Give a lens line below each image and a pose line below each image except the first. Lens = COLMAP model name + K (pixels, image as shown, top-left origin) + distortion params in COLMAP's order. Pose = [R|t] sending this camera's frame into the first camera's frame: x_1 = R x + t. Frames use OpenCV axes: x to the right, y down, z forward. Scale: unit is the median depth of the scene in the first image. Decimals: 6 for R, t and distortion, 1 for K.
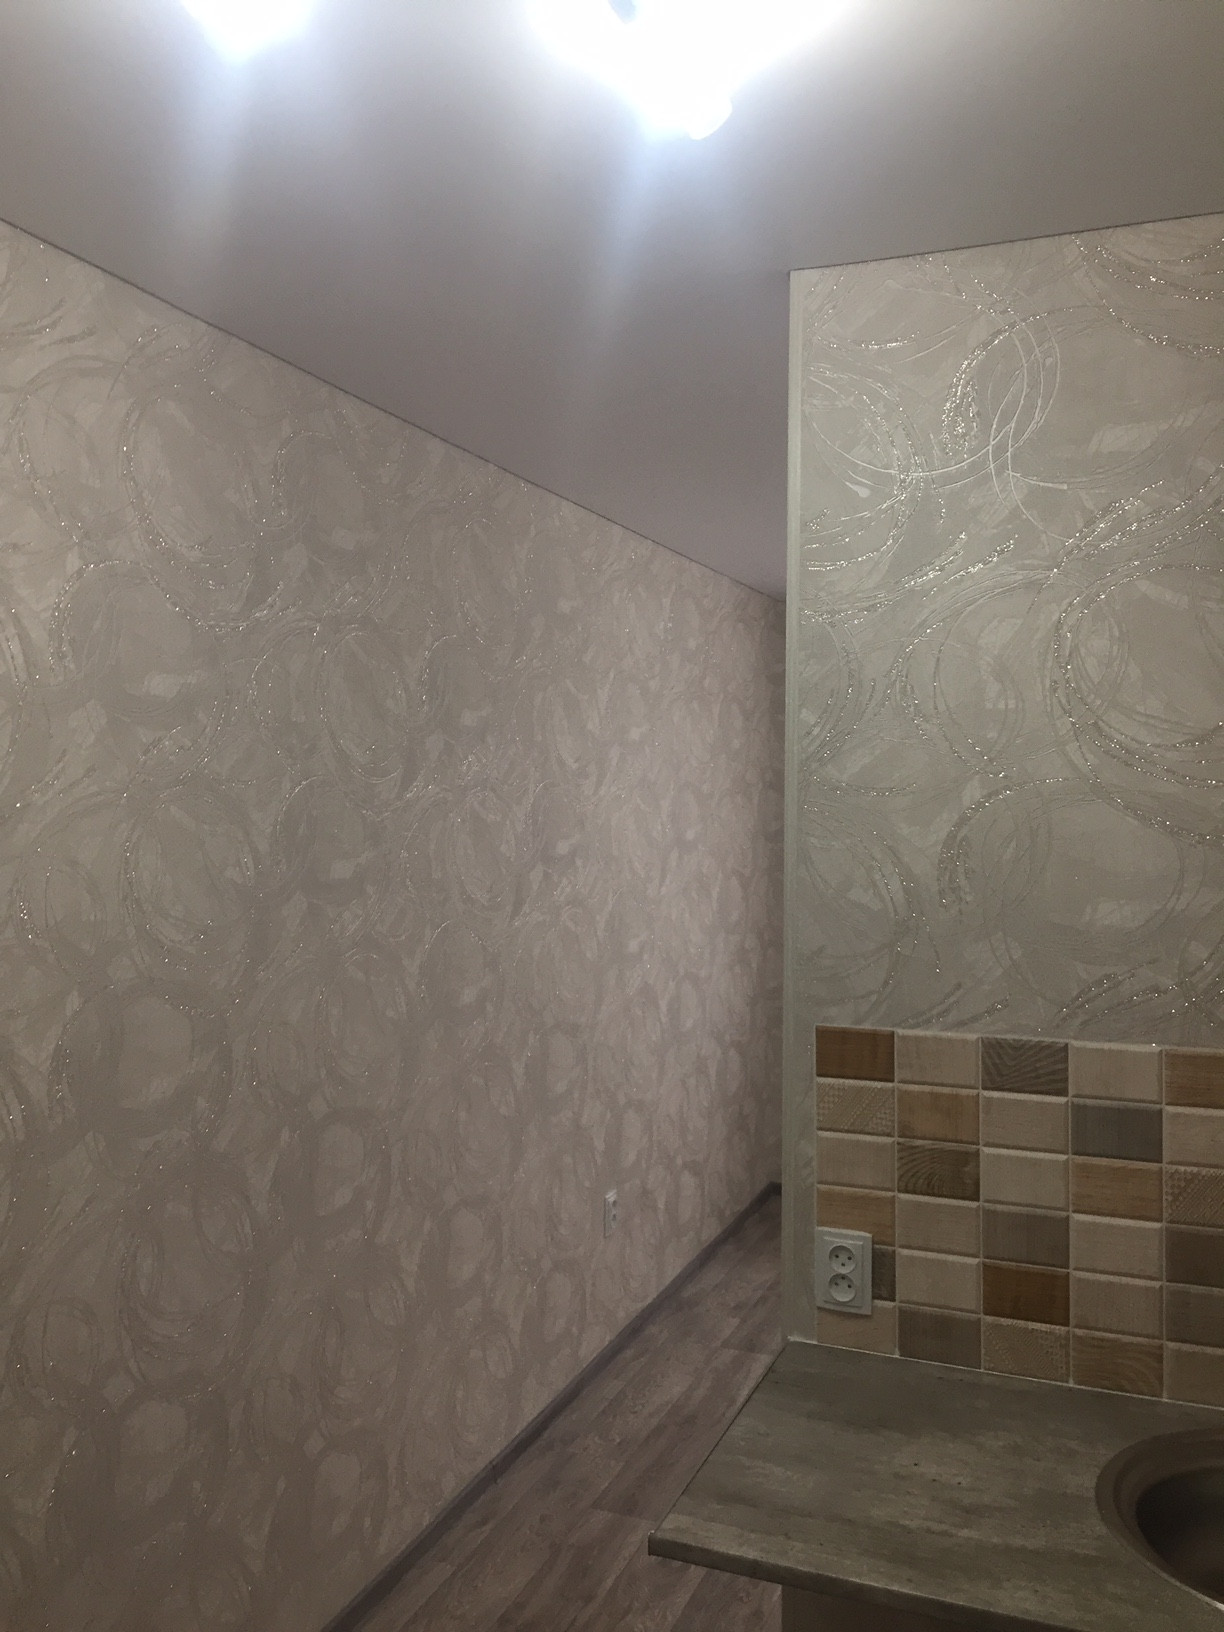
lens RADIAL K [[1395.2, 0, 617.9], [0, 1395.2, 811.7], [0, 0, 1]] dist [0.089677, -0.110669]
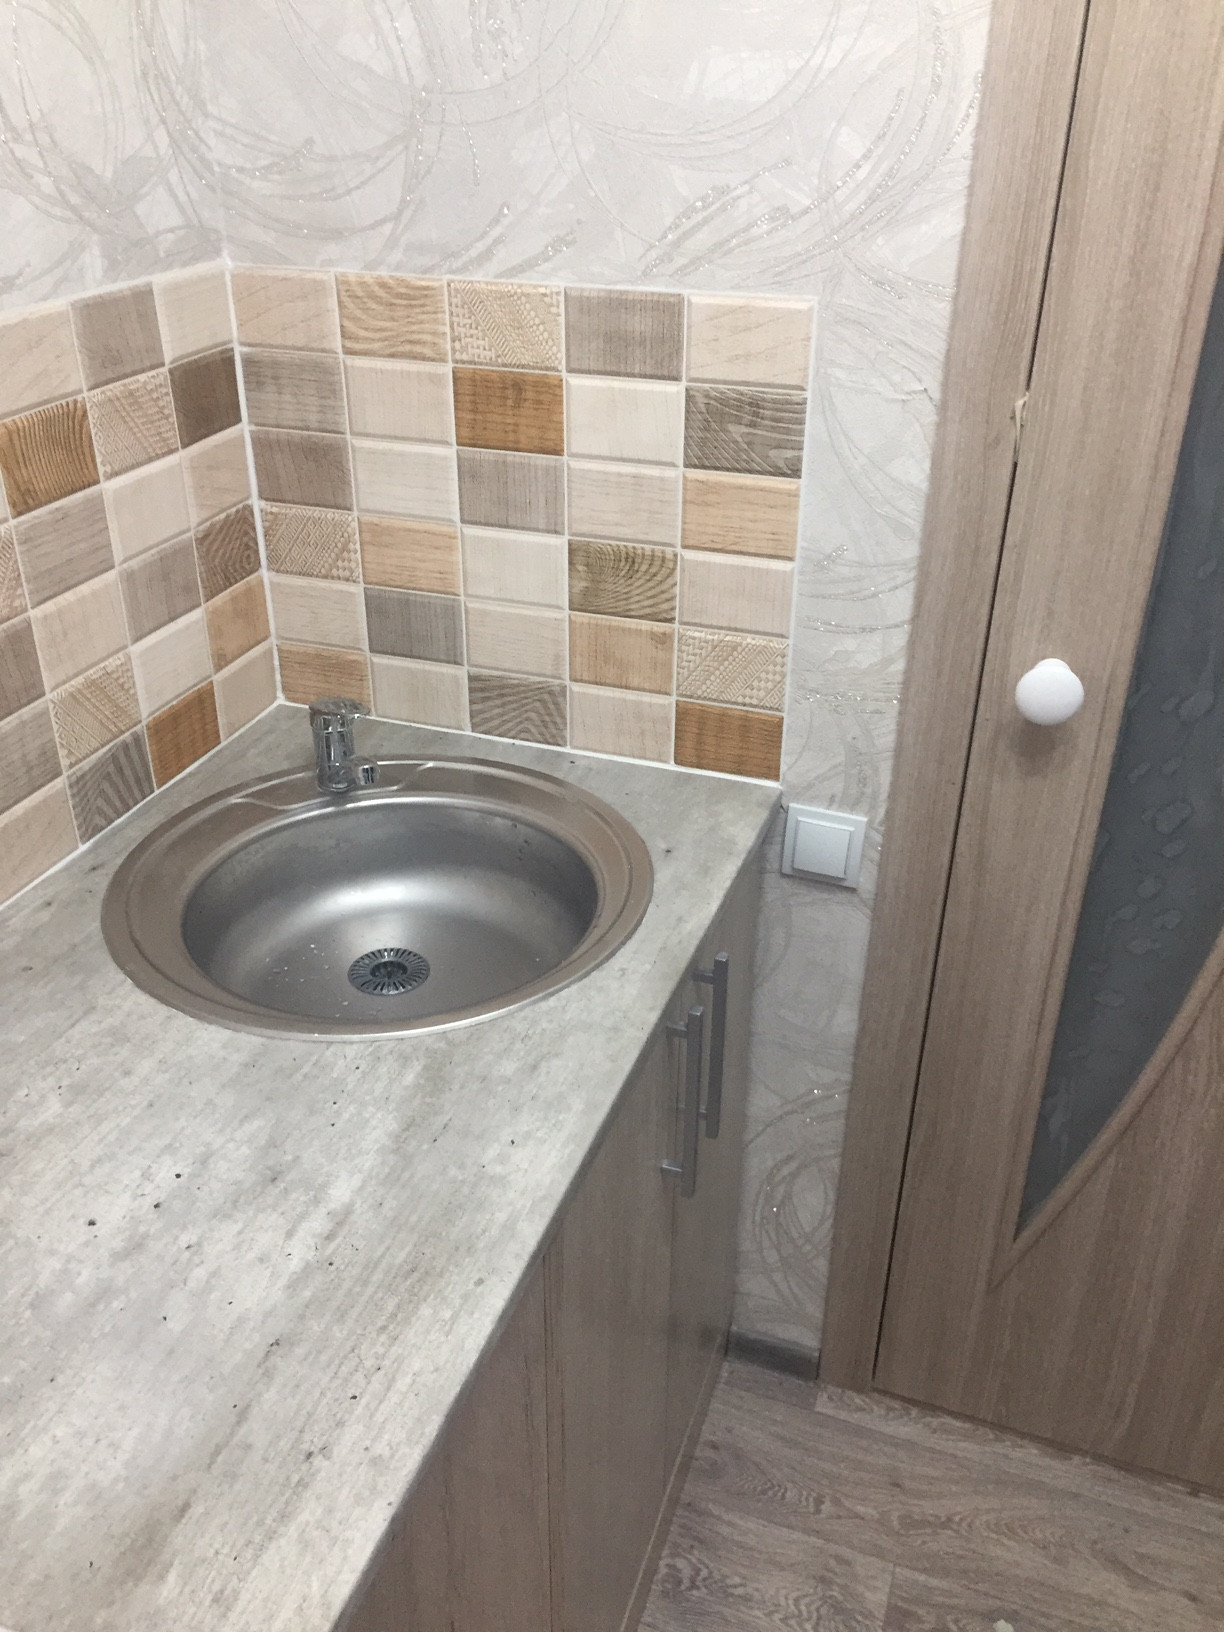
lens RADIAL K [[1395.2, 0, 616.4], [0, 1395.2, 821.0], [0, 0, 1]] dist [0.089677, -0.110669]
pose [[-0.035528, -0.496310, 0.867418, -0.160009], [0.002455, 0.867920, 0.496698, 0.052041], [-0.999366, 0.019777, -0.029617, 0.692863]]
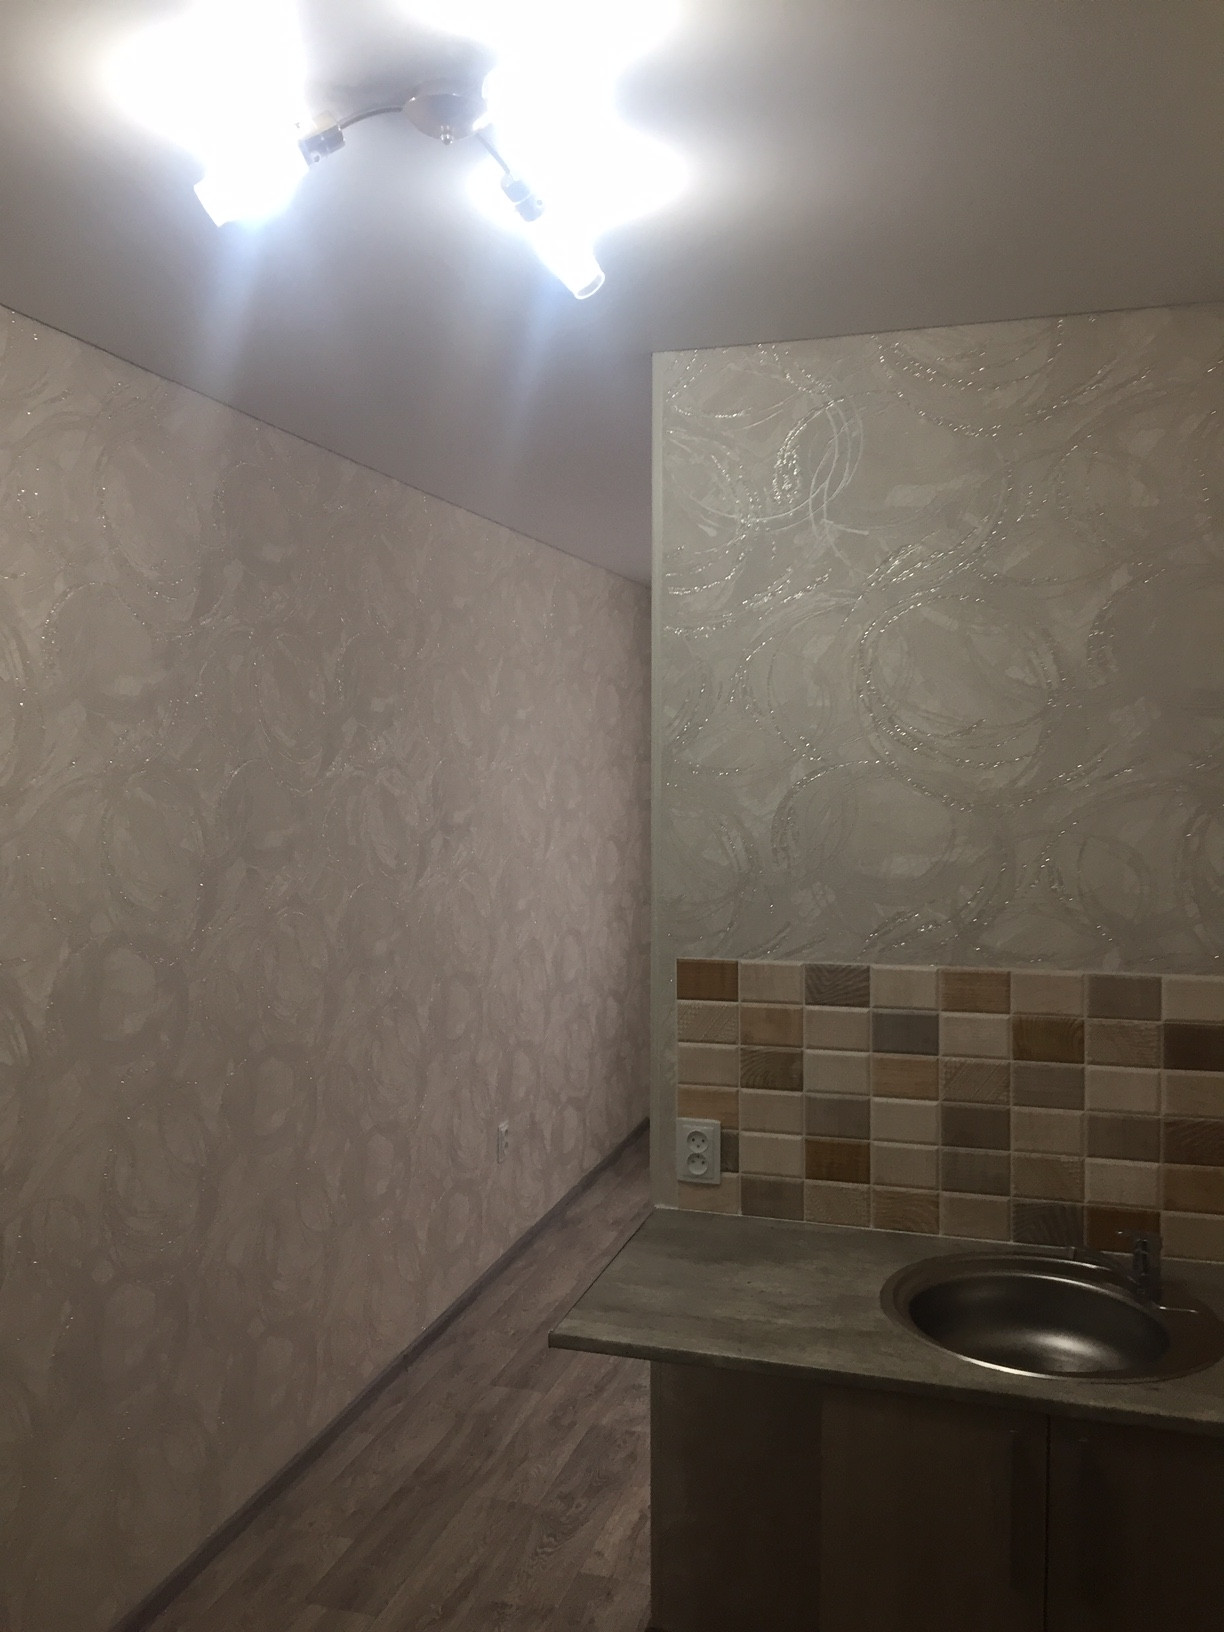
lens RADIAL K [[1395.2, 0, 622.0], [0, 1395.2, 828.6], [0, 0, 1]] dist [0.089677, -0.110669]
pose [[0.995797, -0.010683, 0.090961, -0.020521], [0.007404, 0.999313, 0.036309, -0.009823], [-0.091286, -0.035483, 0.995192, -0.239596]]
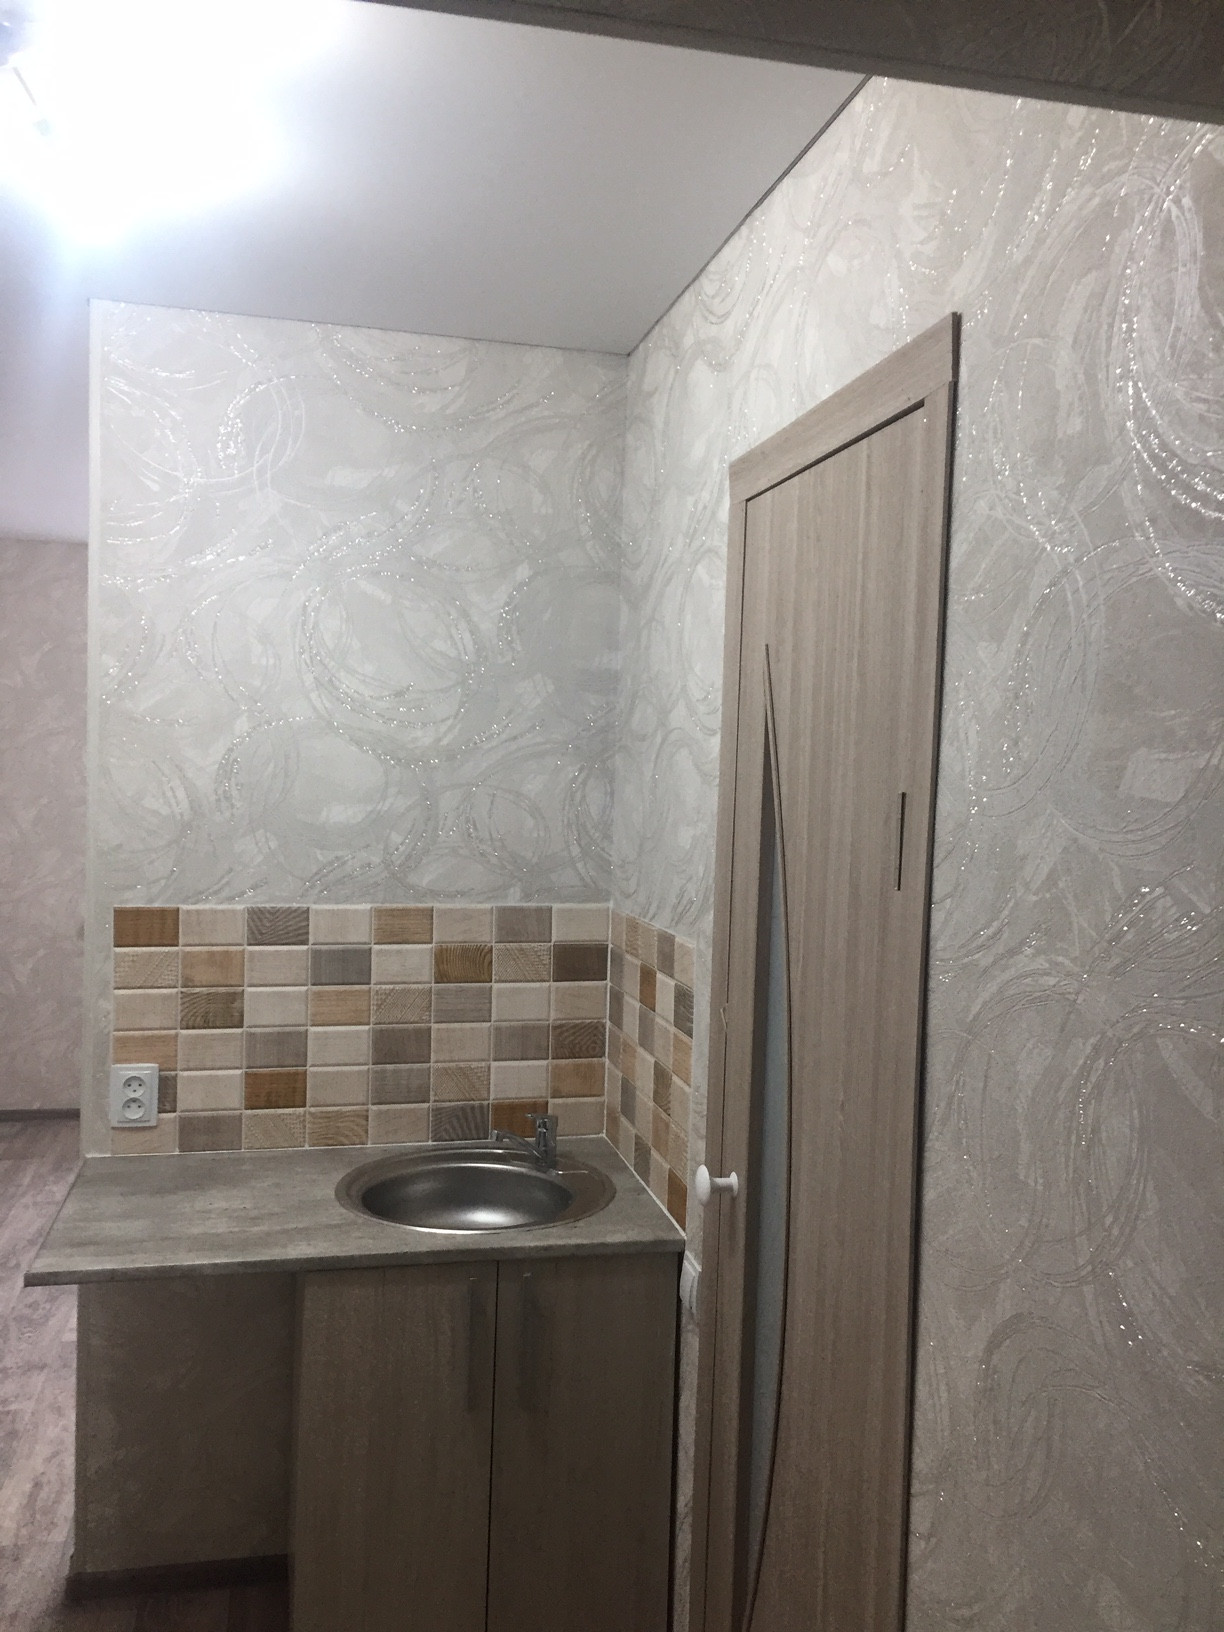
lens RADIAL K [[1395.2, 0, 627.0], [0, 1395.2, 831.3], [0, 0, 1]] dist [0.089677, -0.110669]
pose [[0.819239, -0.012852, 0.573308, -0.210240], [-0.015770, 0.998866, 0.044927, 0.020276], [-0.573236, -0.045847, 0.818107, -0.304367]]
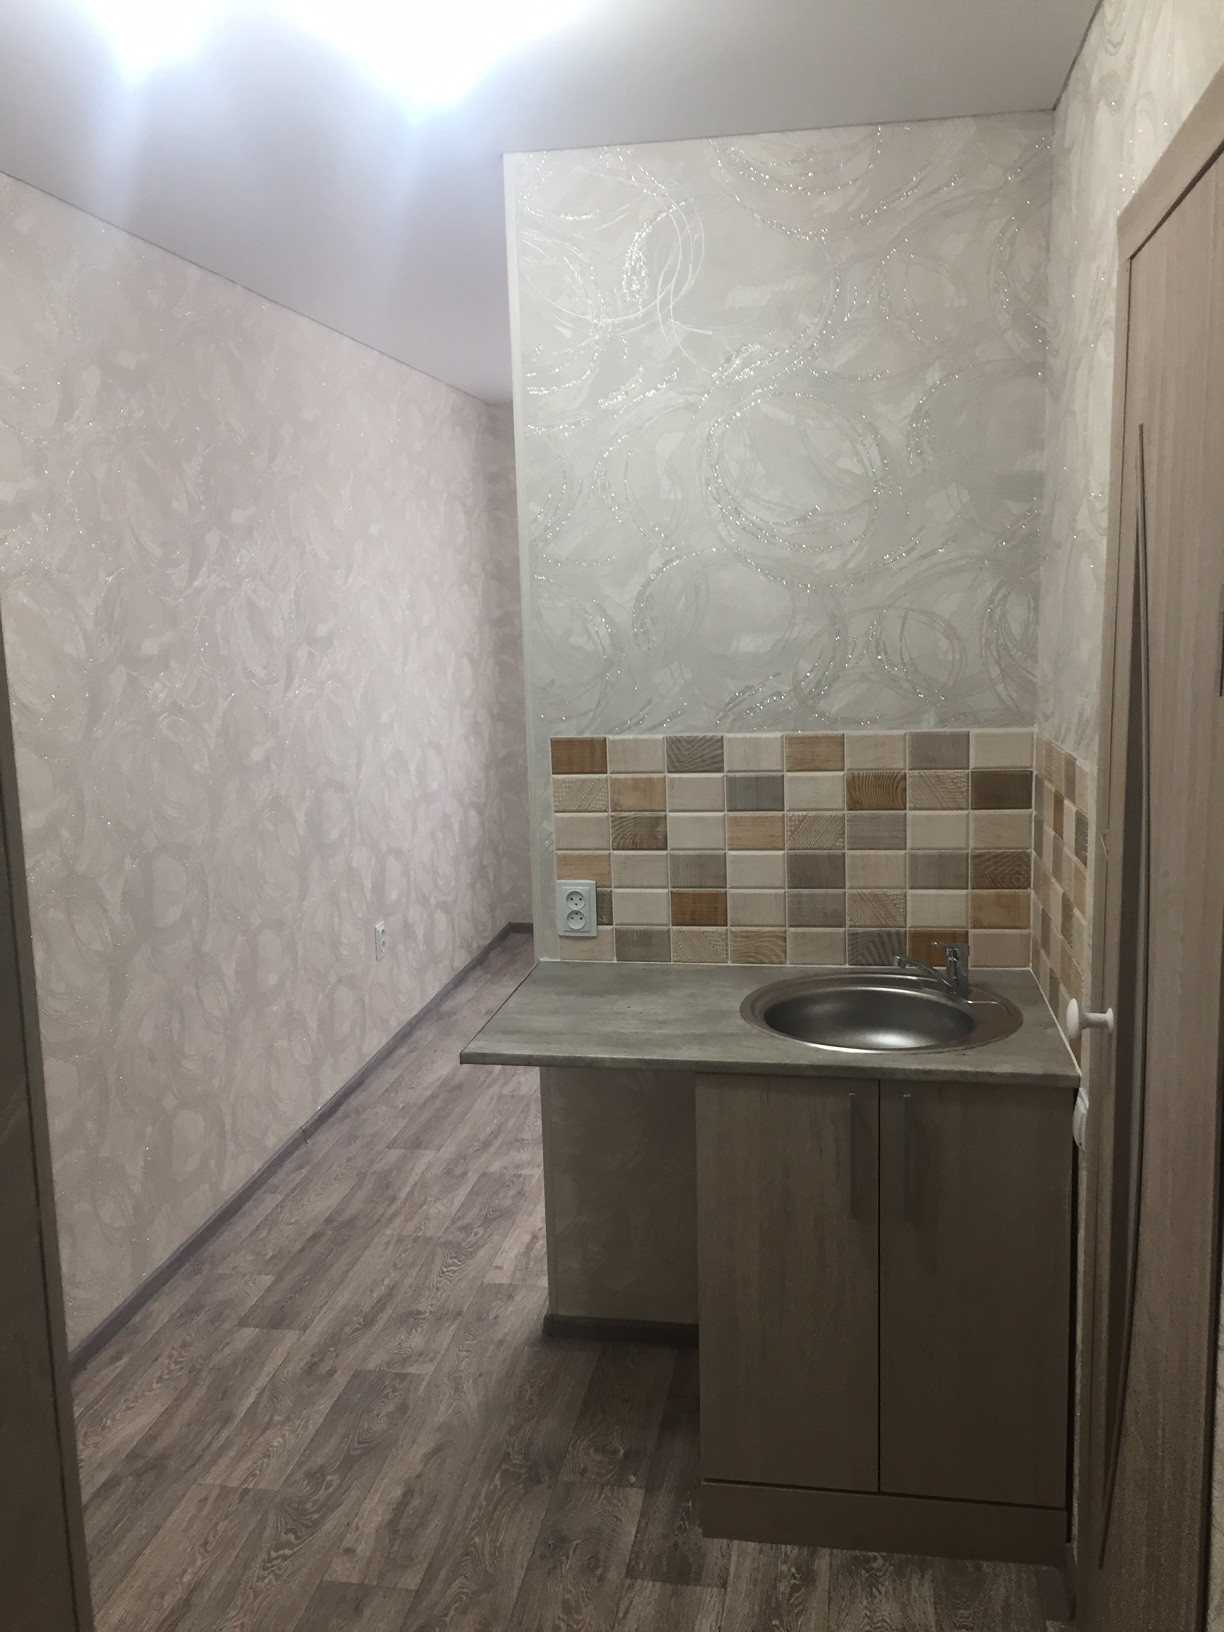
lens RADIAL K [[1395.2, 0, 630.4], [0, 1395.2, 831.5], [0, 0, 1]] dist [0.089677, -0.110669]
pose [[0.976120, -0.068467, 0.206160, -0.073242], [0.036342, 0.987126, 0.155760, 0.032439], [-0.214170, -0.144548, 0.966042, -0.366258]]
